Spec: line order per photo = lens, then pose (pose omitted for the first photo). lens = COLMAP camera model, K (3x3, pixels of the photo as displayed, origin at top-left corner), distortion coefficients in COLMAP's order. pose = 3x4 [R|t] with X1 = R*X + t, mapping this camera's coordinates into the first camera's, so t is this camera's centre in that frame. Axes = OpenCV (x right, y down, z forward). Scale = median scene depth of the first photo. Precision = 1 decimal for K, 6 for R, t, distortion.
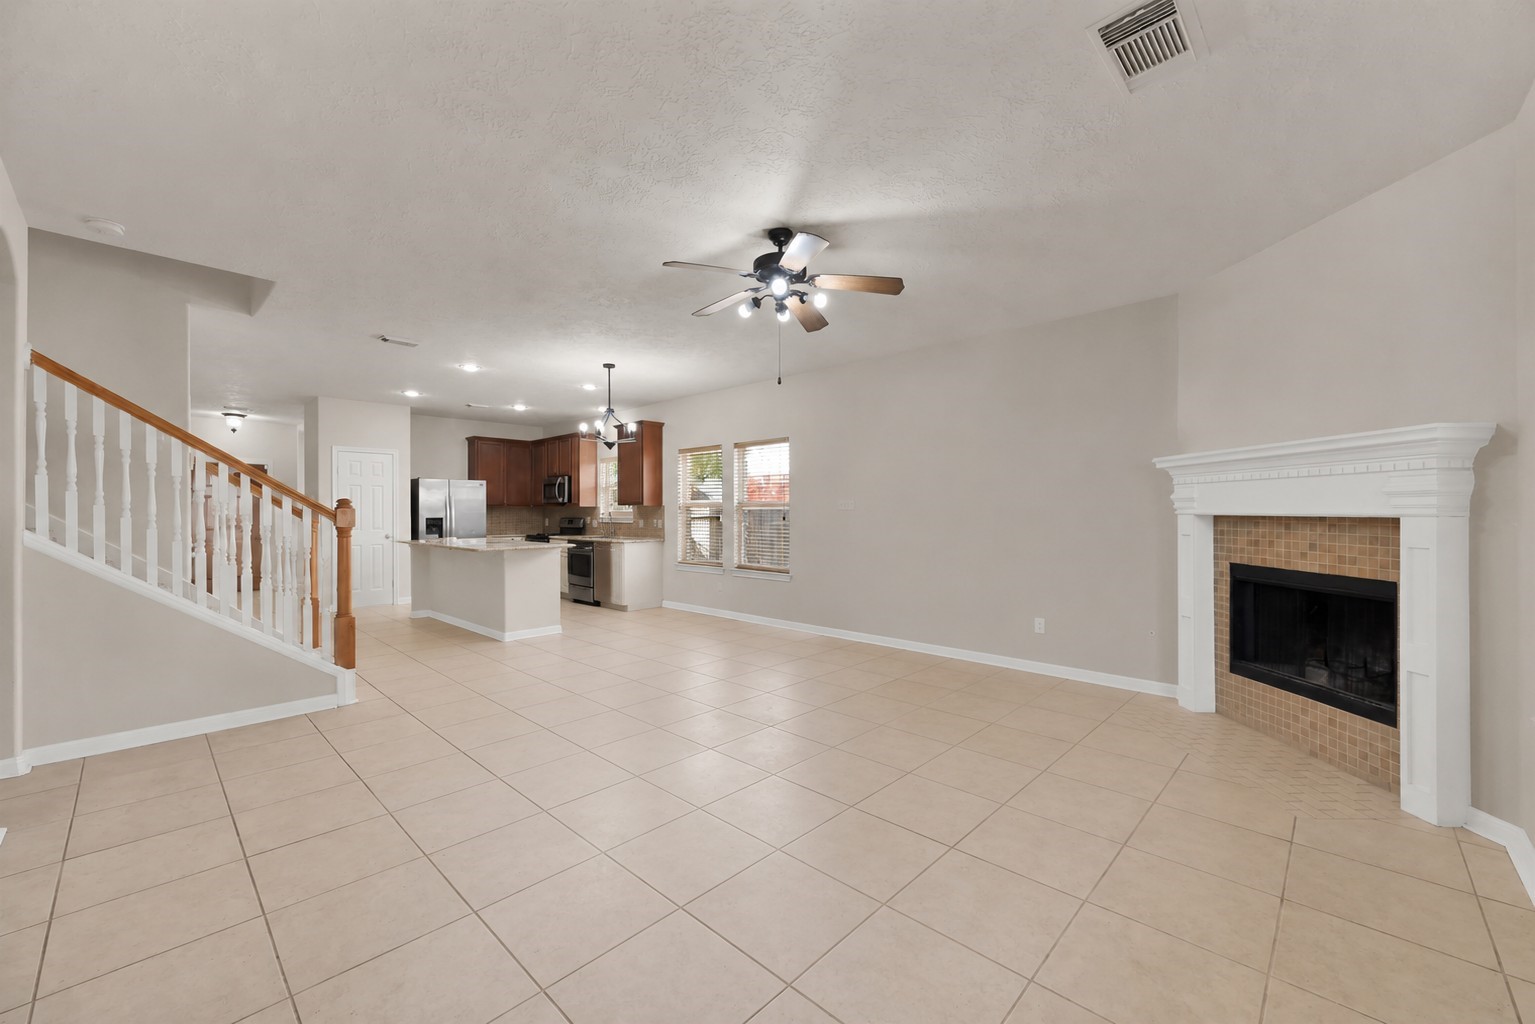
lens RADIAL K [[606.0, 0, 755.2], [0, 606.0, 514.0], [0, 0, 1]] dist [0.000498, 0.000022]
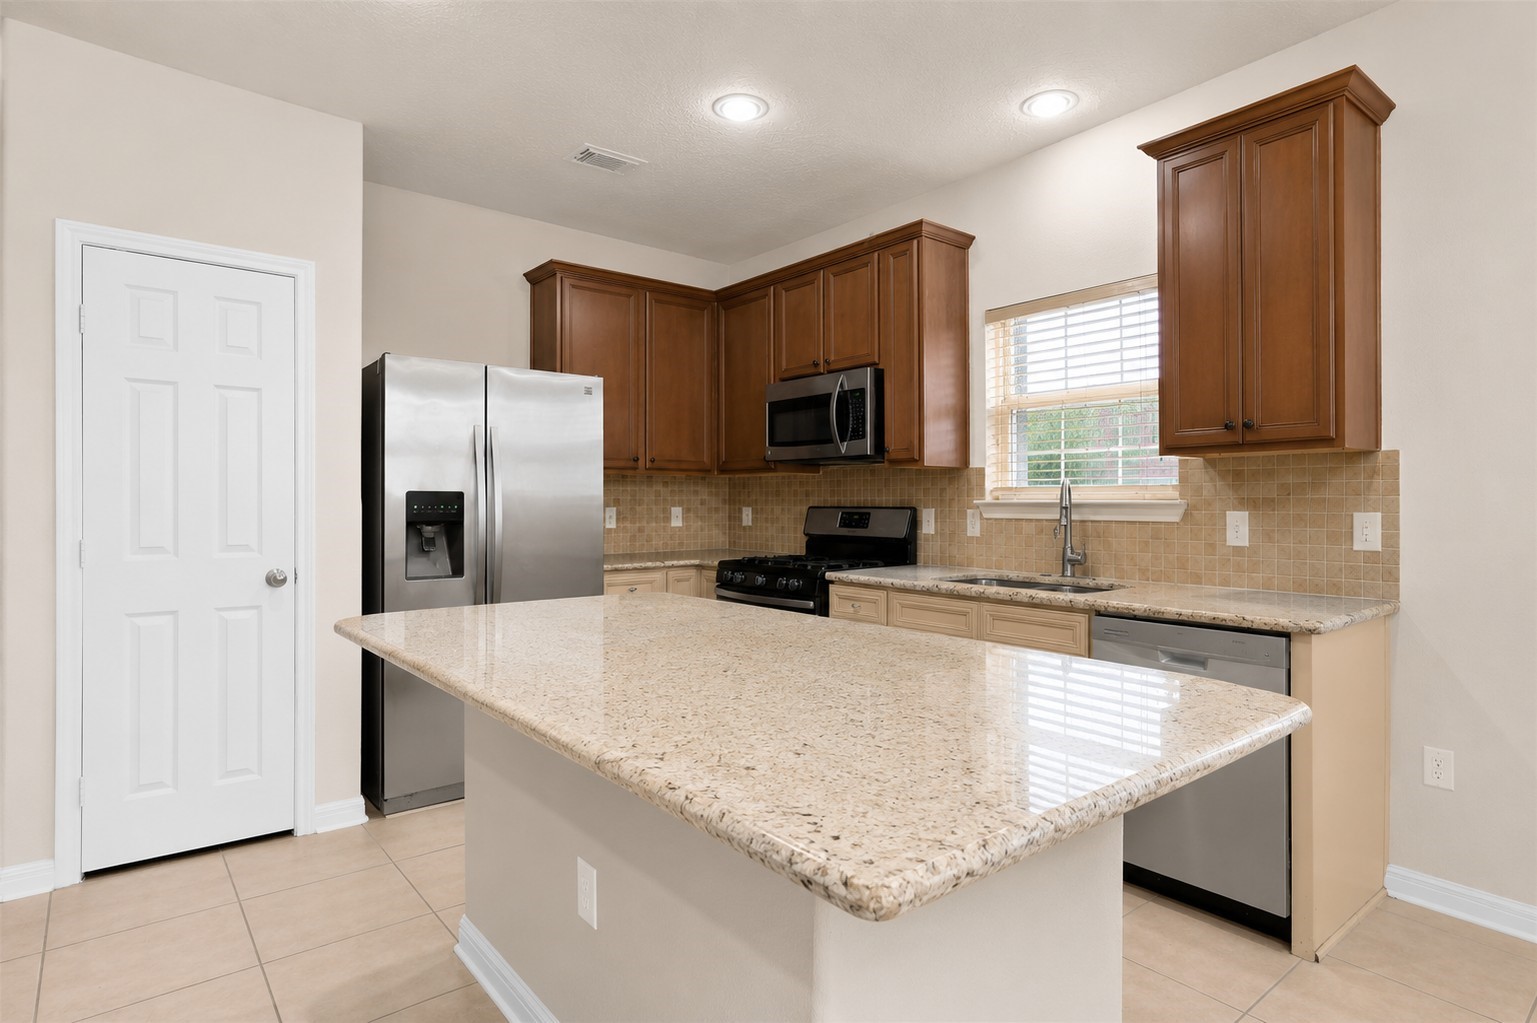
lens RADIAL K [[735.2, 0, 775.6], [0, 735.2, 506.7], [0, 0, 1]] dist [-0.003362, 0.000217]
pose [[0.998905, 0.005869, -0.046425, -0.341910], [-0.005792, 0.999982, 0.001798, 0.006158], [0.046435, -0.001527, 0.998920, 0.636422]]
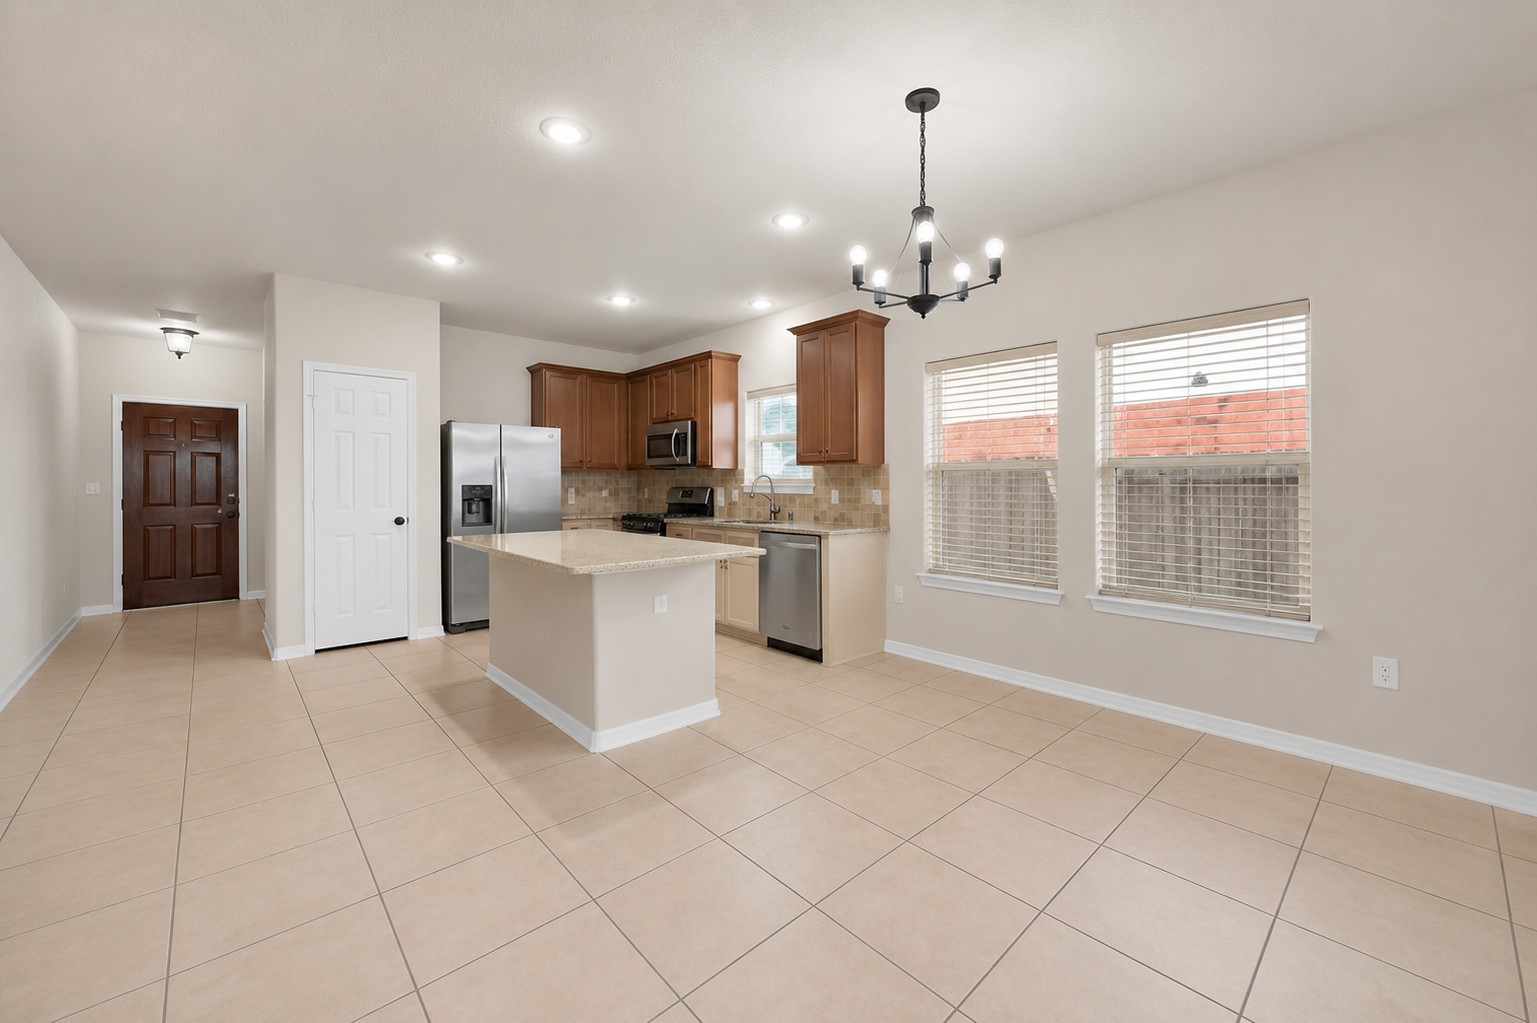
lens RADIAL K [[606.8, 0, 792.8], [0, 606.8, 486.5], [0, 0, 1]] dist [0.000498, 0.000022]
pose [[0.999951, 0.004855, -0.008579, -0.201075], [-0.004890, 0.999980, -0.004065, 0.007241], [0.008559, 0.004107, 0.999955, 0.381244]]
